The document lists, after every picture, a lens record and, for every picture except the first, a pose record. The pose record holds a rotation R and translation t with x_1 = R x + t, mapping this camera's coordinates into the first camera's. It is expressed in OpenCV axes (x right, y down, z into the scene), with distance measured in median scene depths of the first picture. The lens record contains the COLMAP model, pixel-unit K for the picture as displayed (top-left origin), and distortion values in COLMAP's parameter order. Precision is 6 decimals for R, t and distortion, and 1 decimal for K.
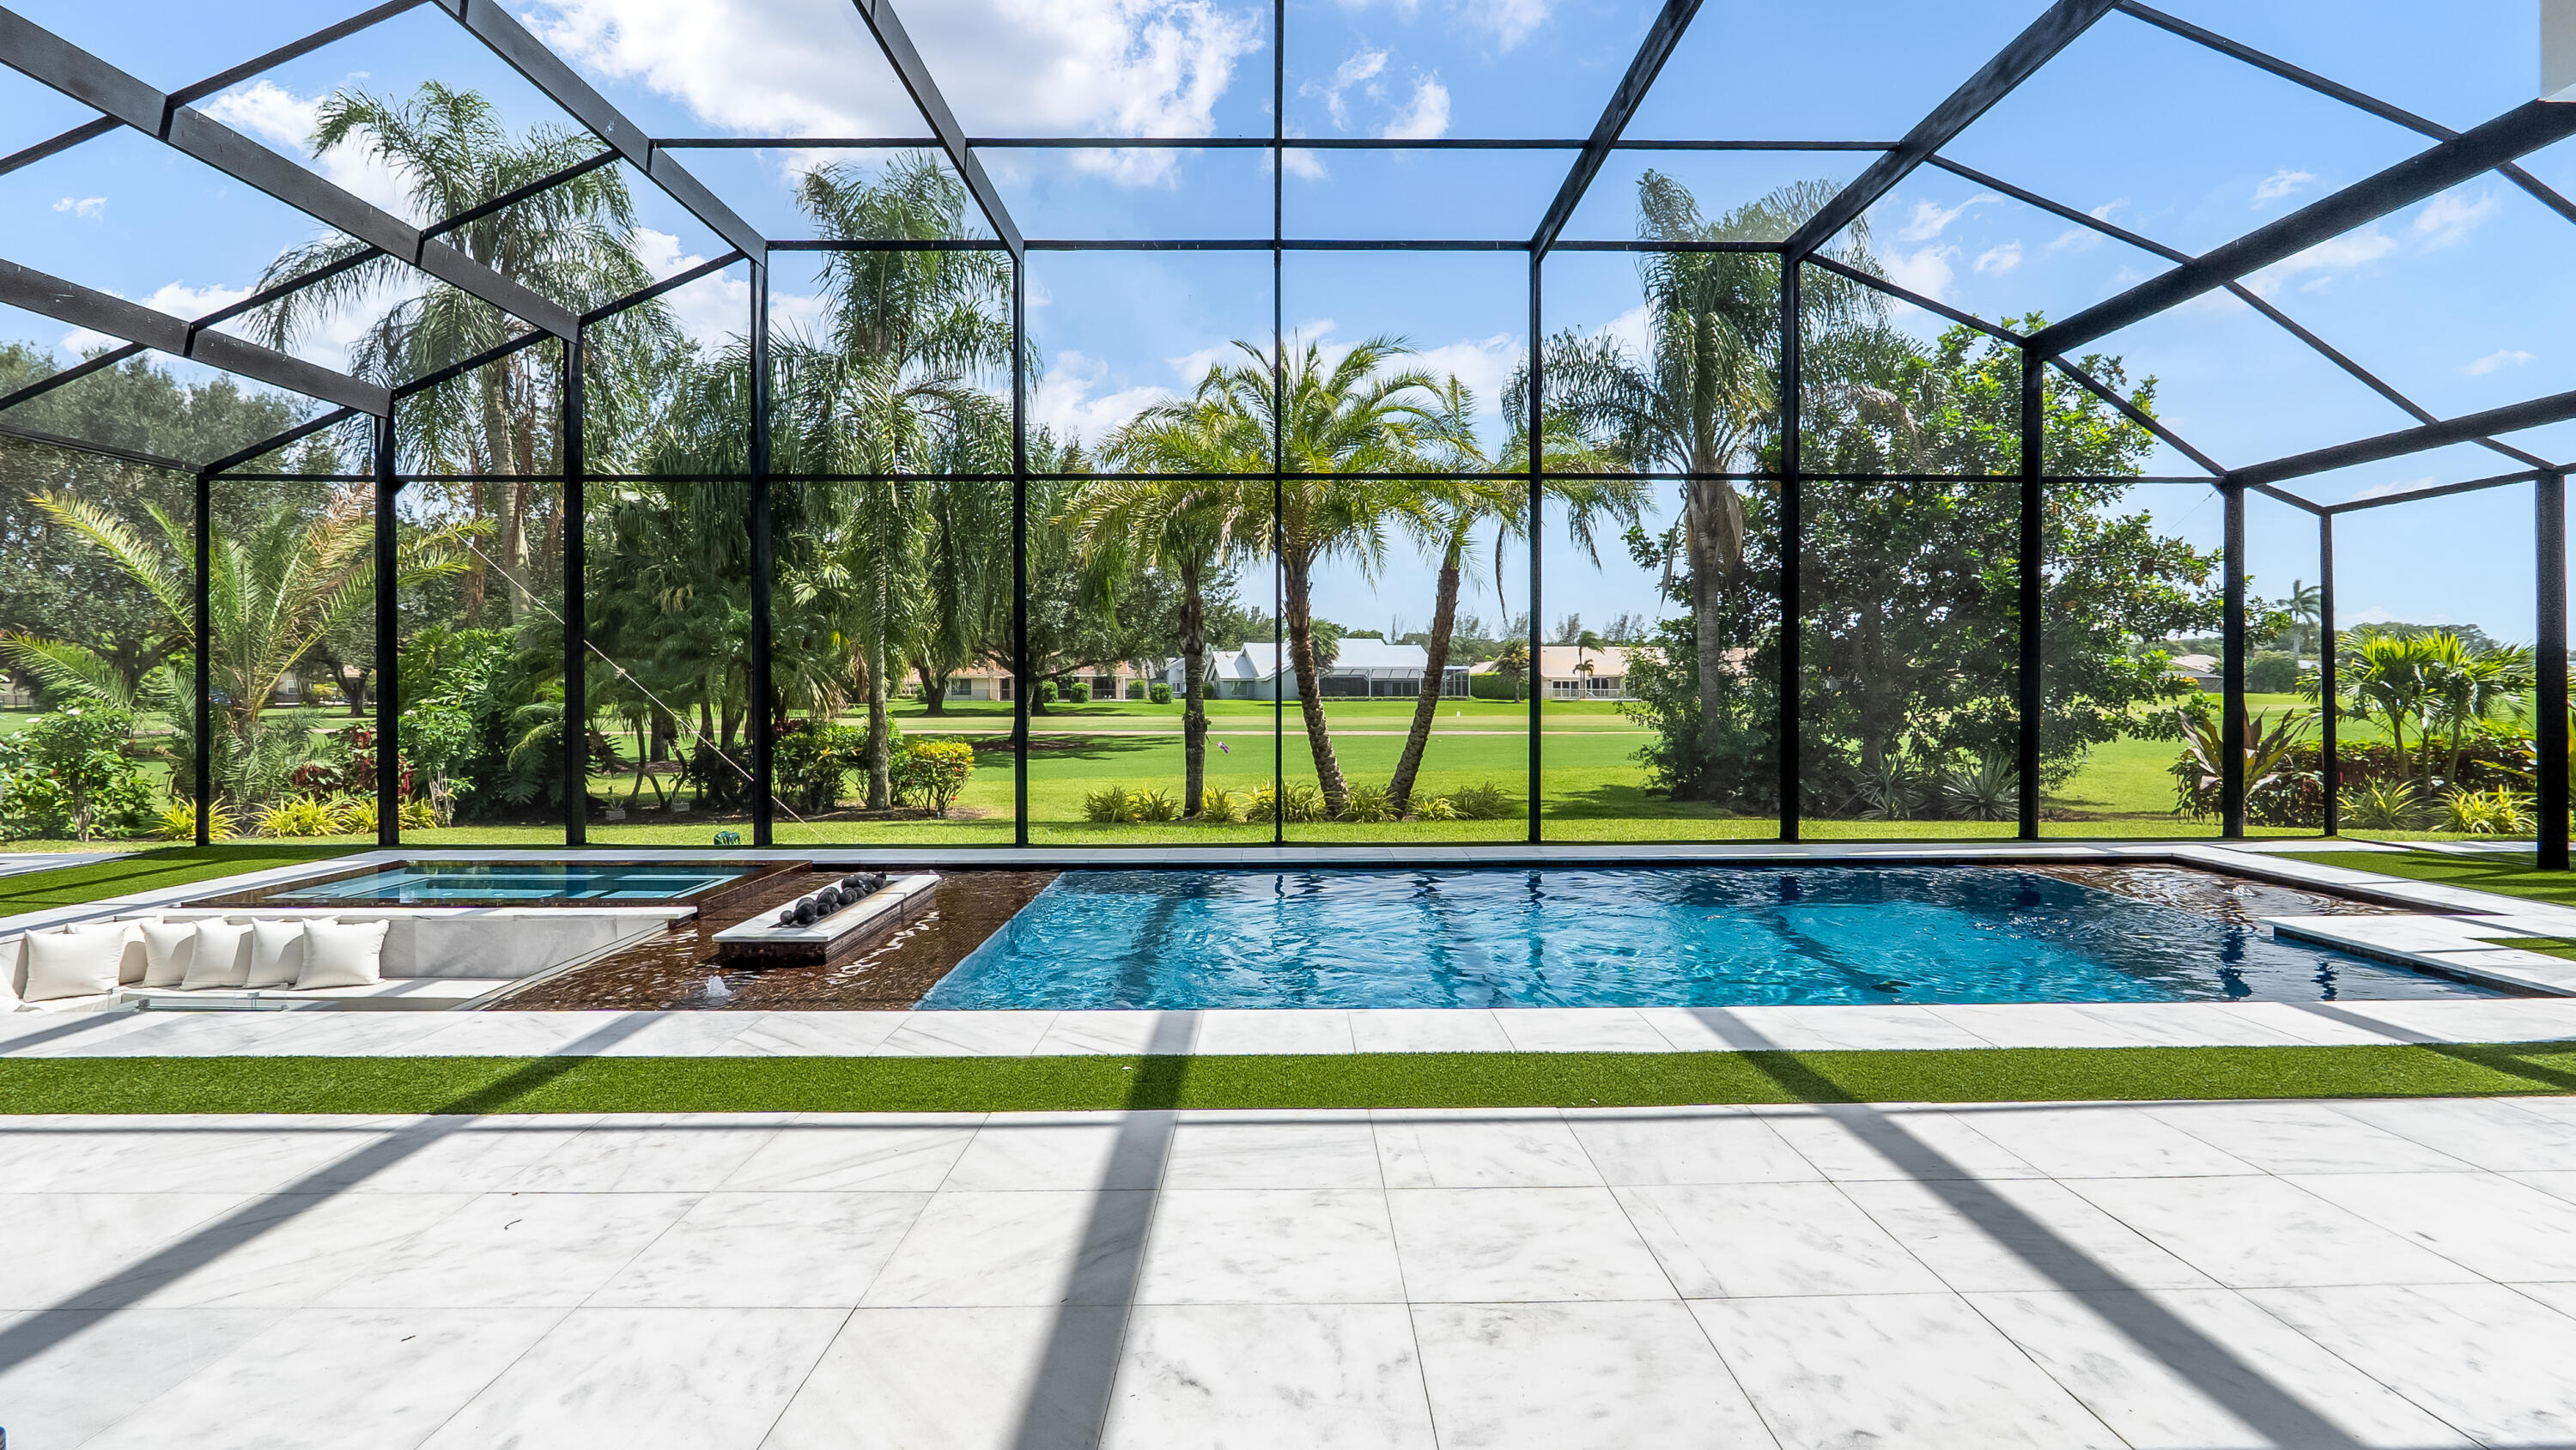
lens RADIAL K [[1185.7, 0, 1295.7], [0, 1185.7, 691.9], [0, 0, 1]] dist [0.000043, -0.000084]
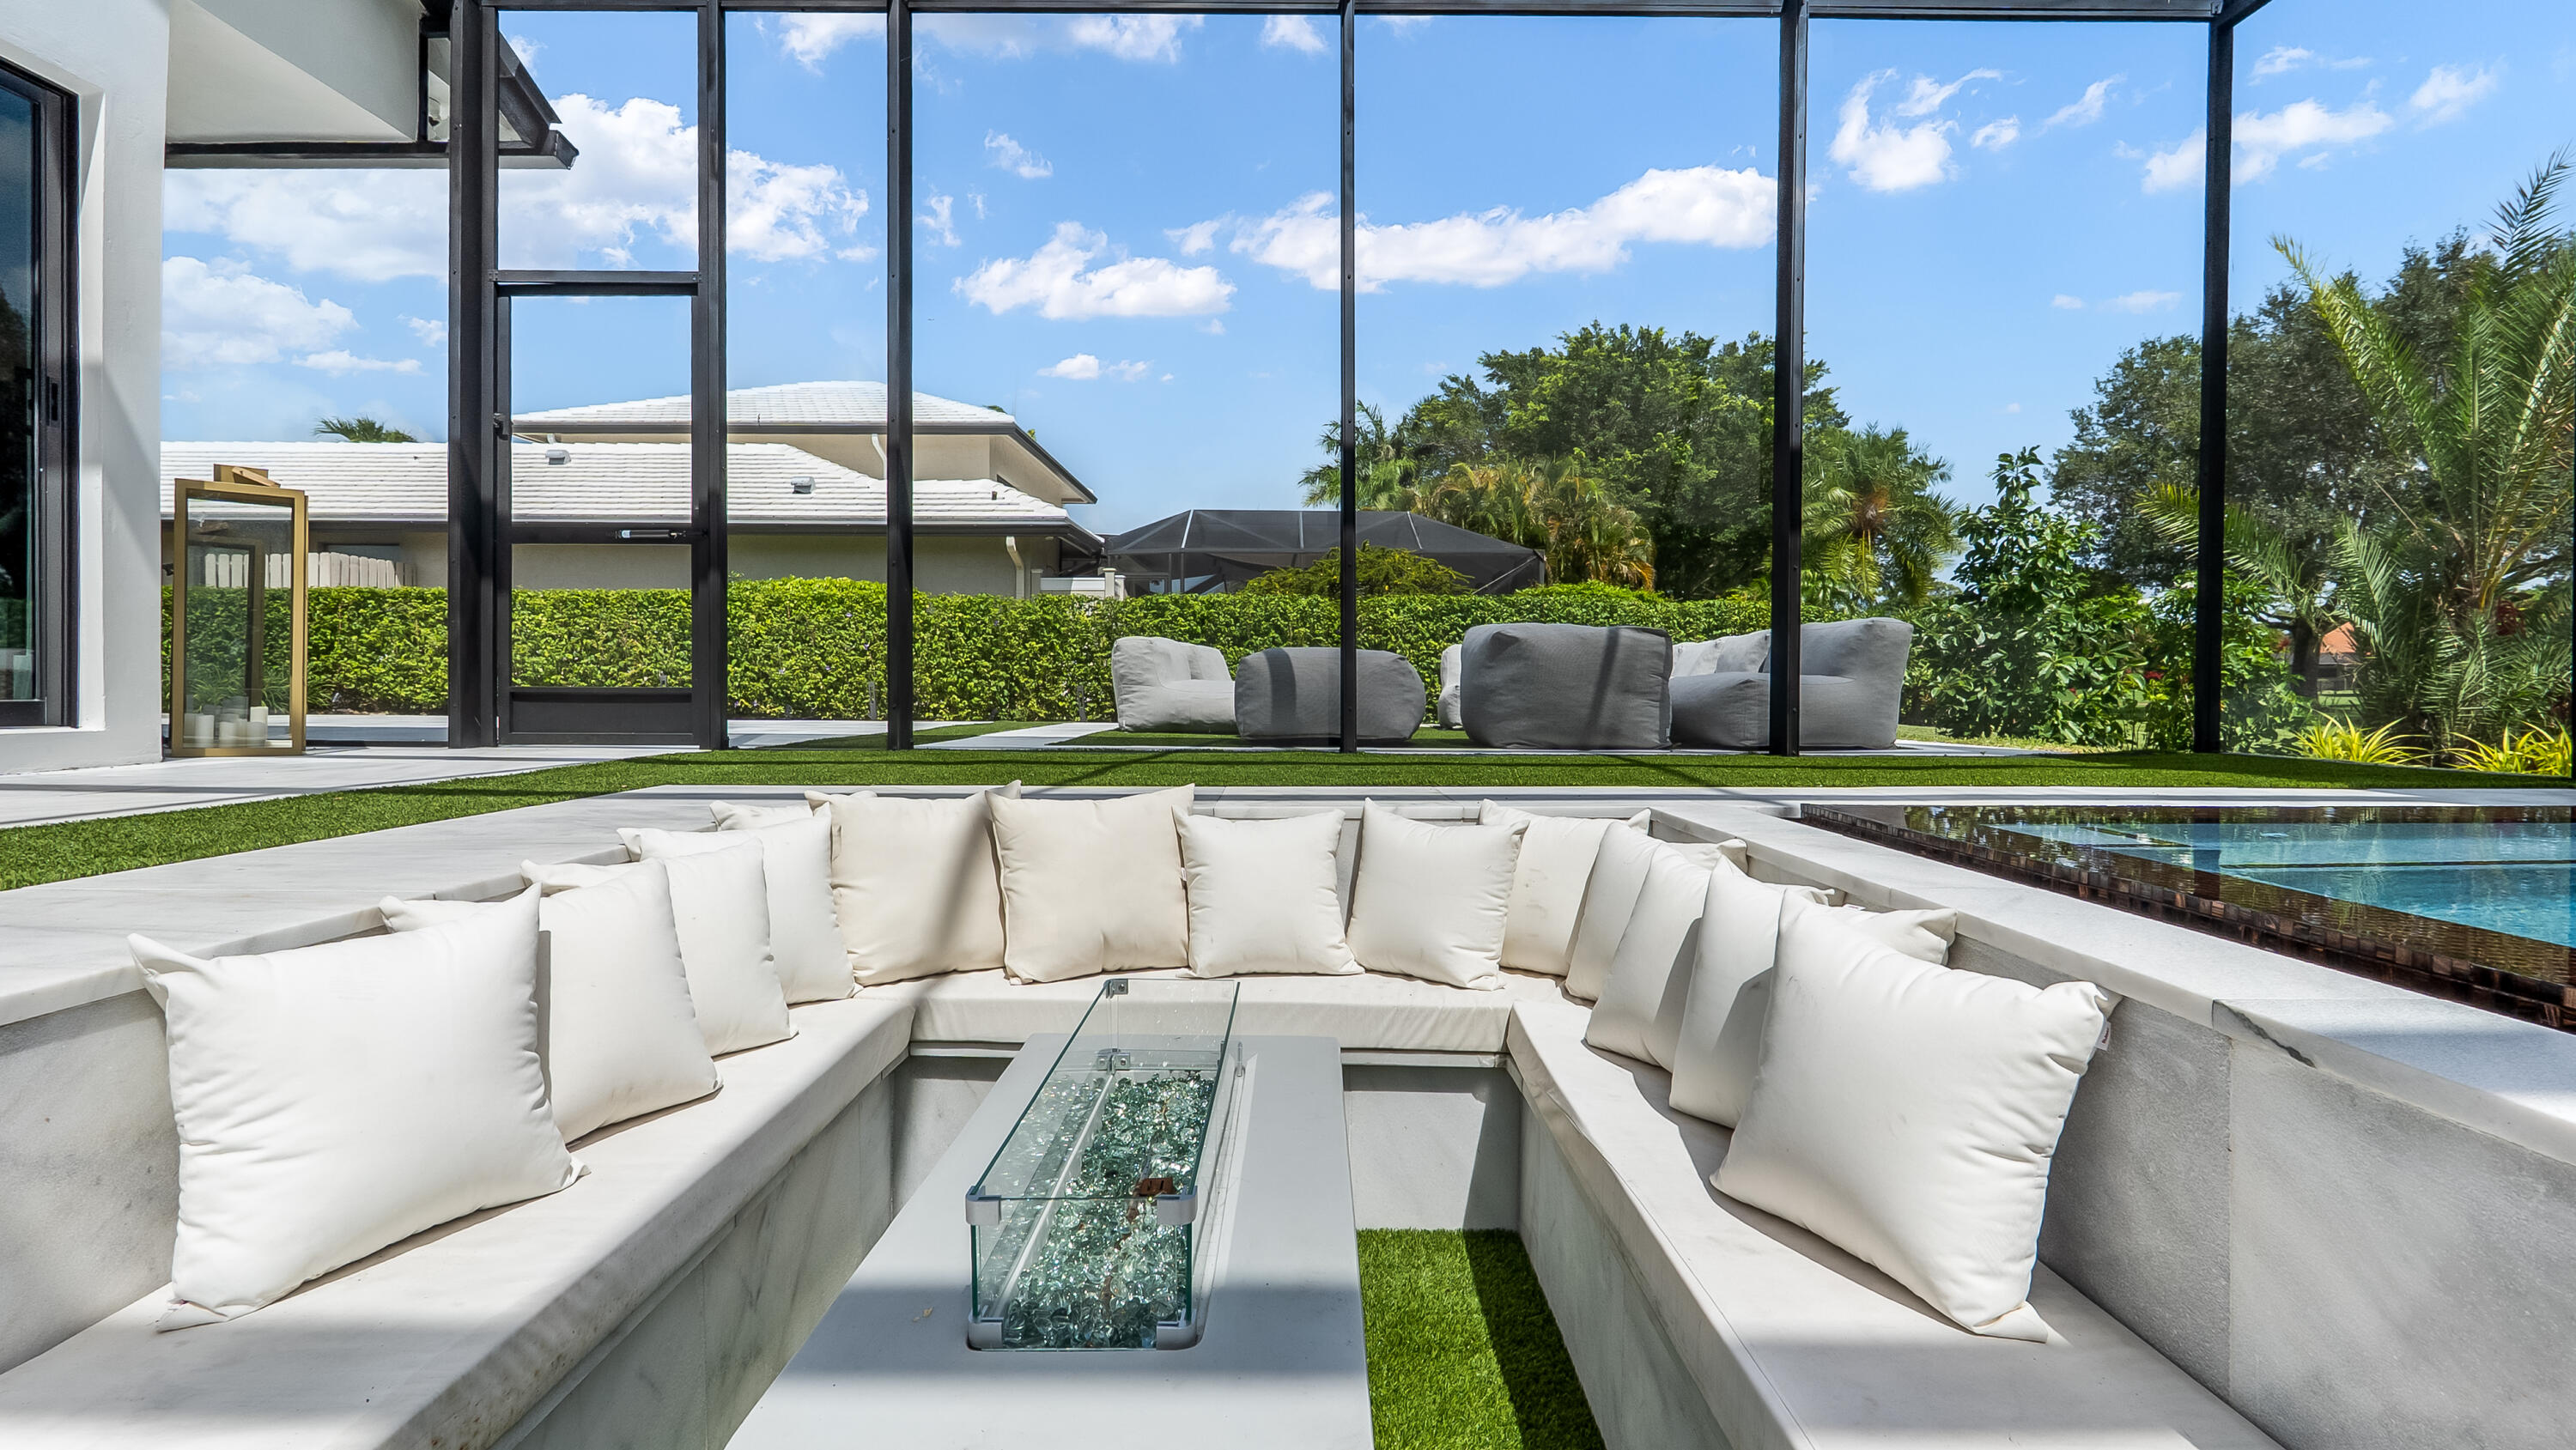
lens RADIAL K [[1185.7, 0, 1295.7], [0, 1185.7, 691.9], [0, 0, 1]] dist [0.000043, -0.000084]
pose [[-0.011673, 0.003549, -0.999926, -0.335060], [-0.005379, 0.999979, 0.003612, 0.084309], [0.999917, 0.005421, -0.011654, 0.501358]]
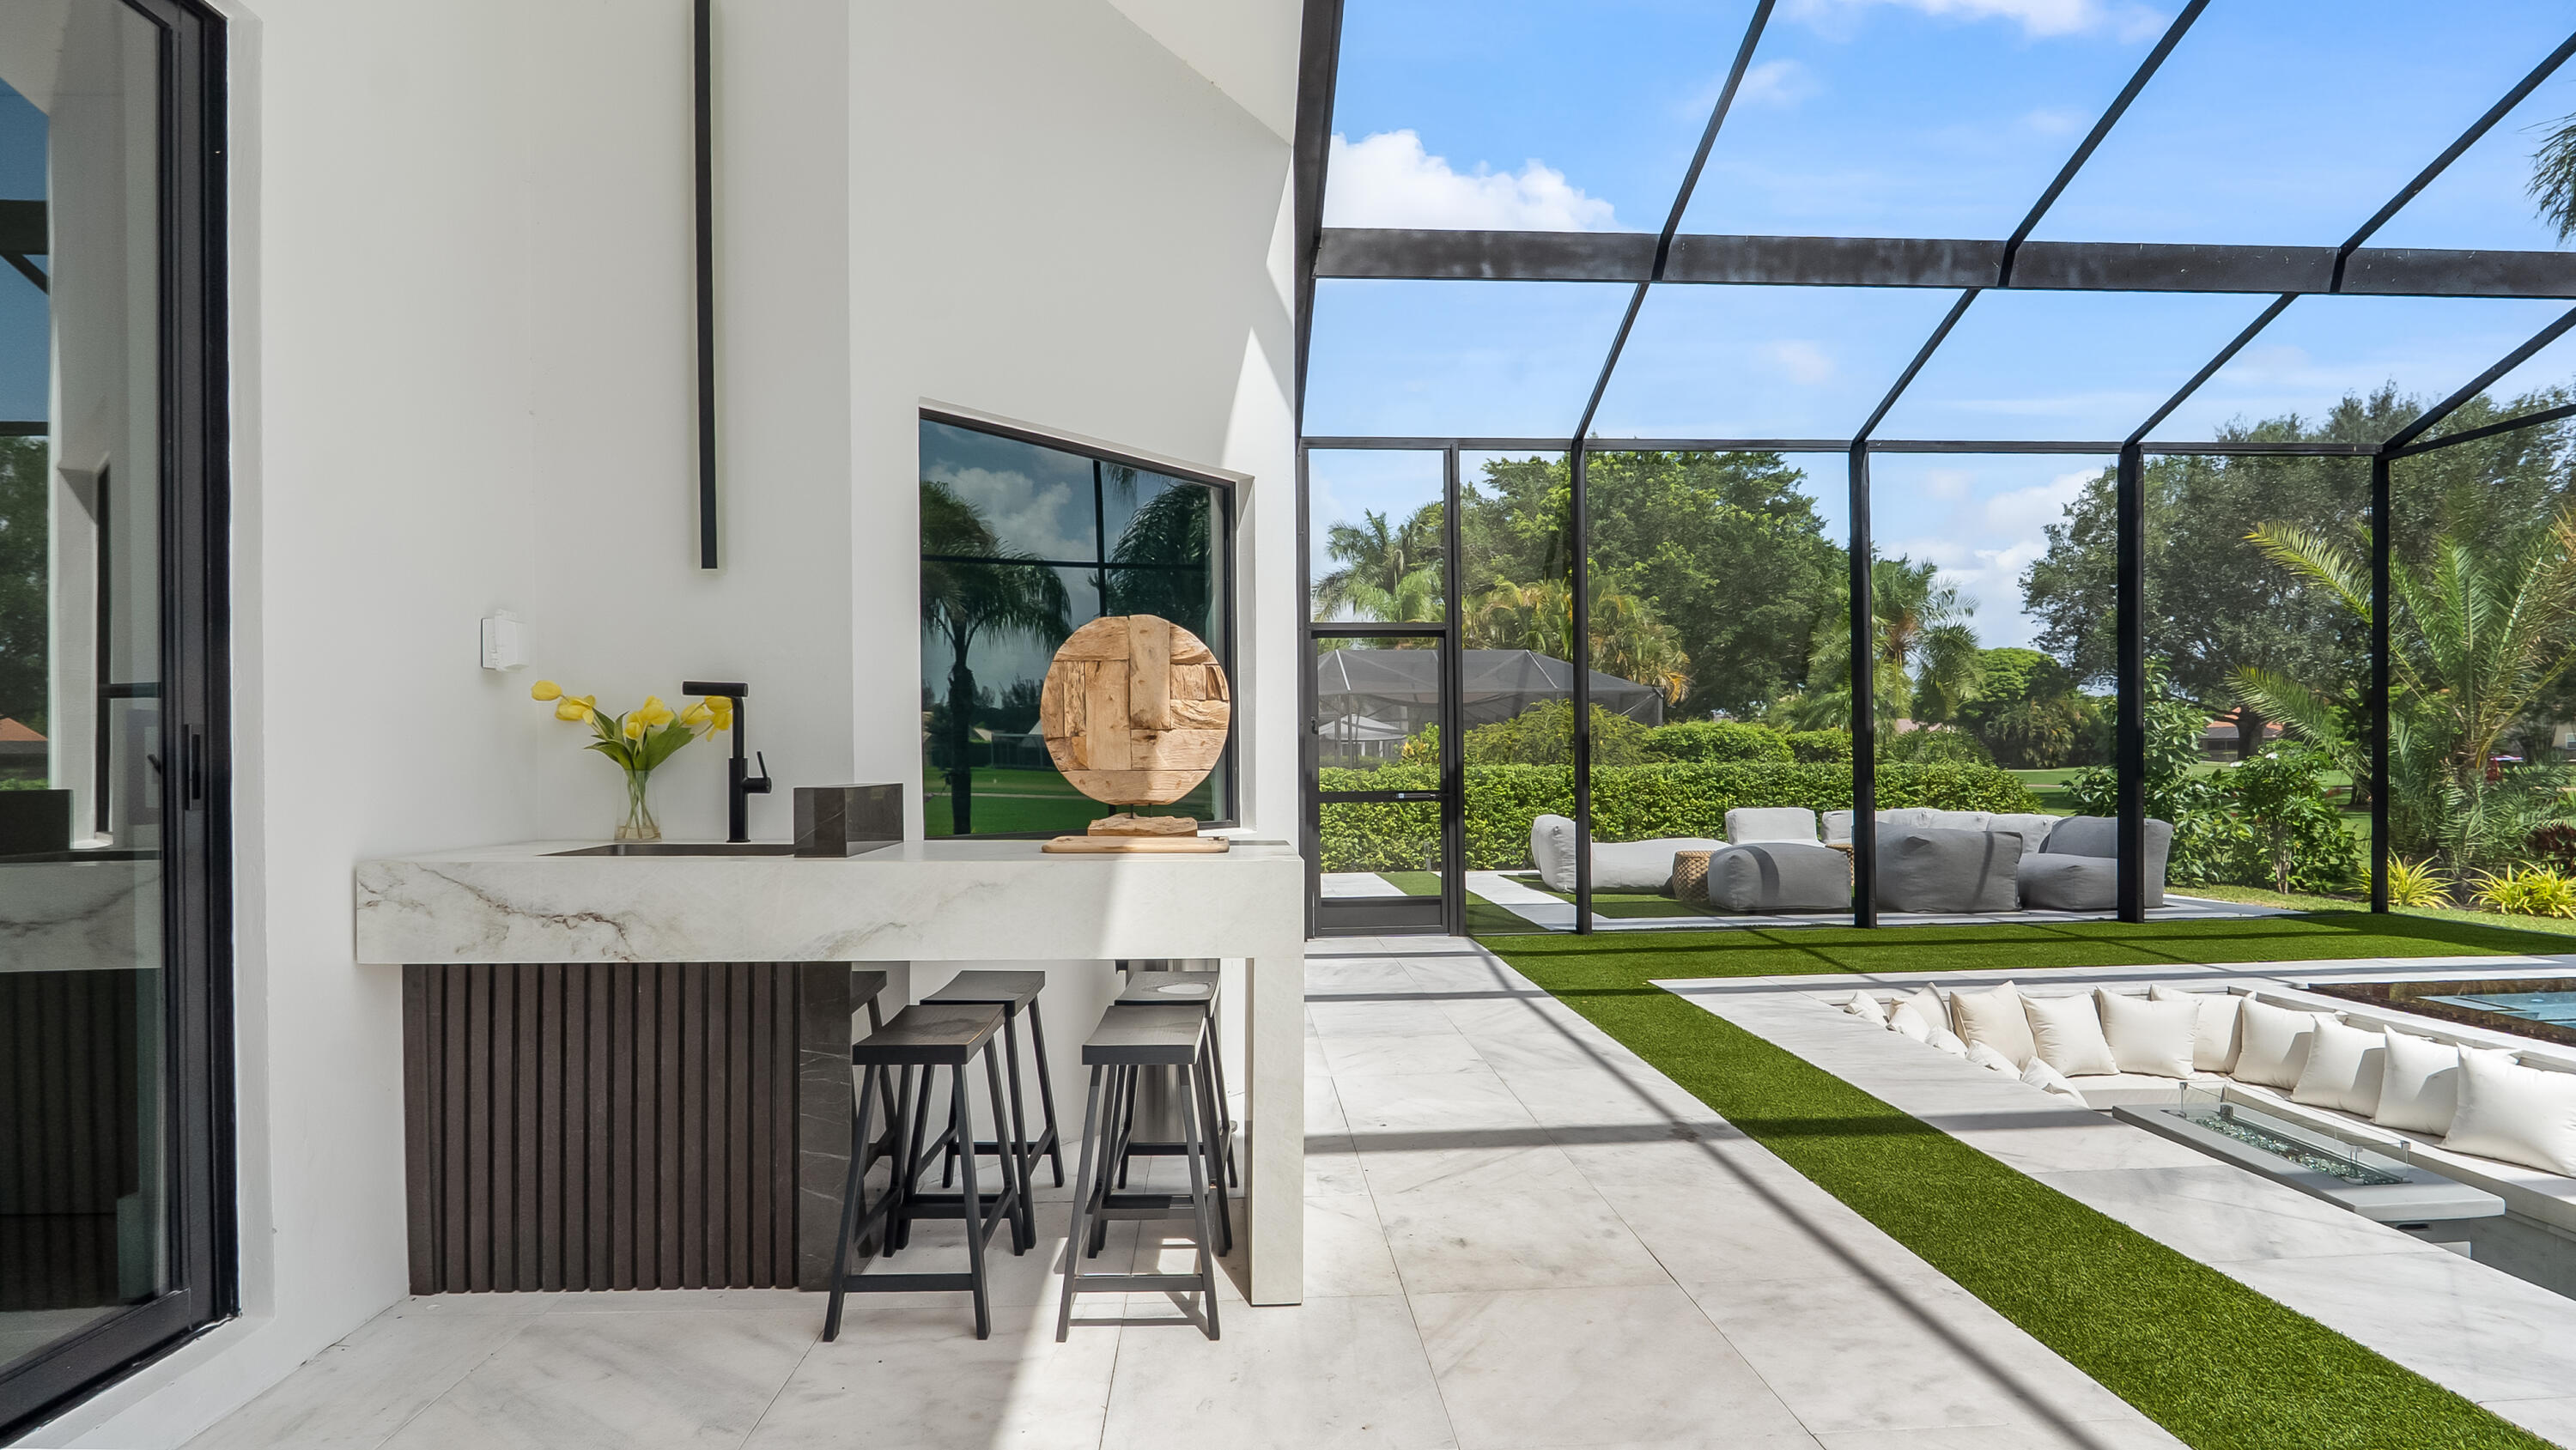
lens RADIAL K [[1190.7, 0, 1290.5], [0, 1190.7, 787.1], [0, 0, 1]] dist [-0.002500, -0.000608]
pose [[0.040917, 0.017299, -0.999013, -0.113562], [0.012999, 0.999756, 0.017844, 0.015555], [0.999078, -0.013716, 0.040682, 0.179974]]
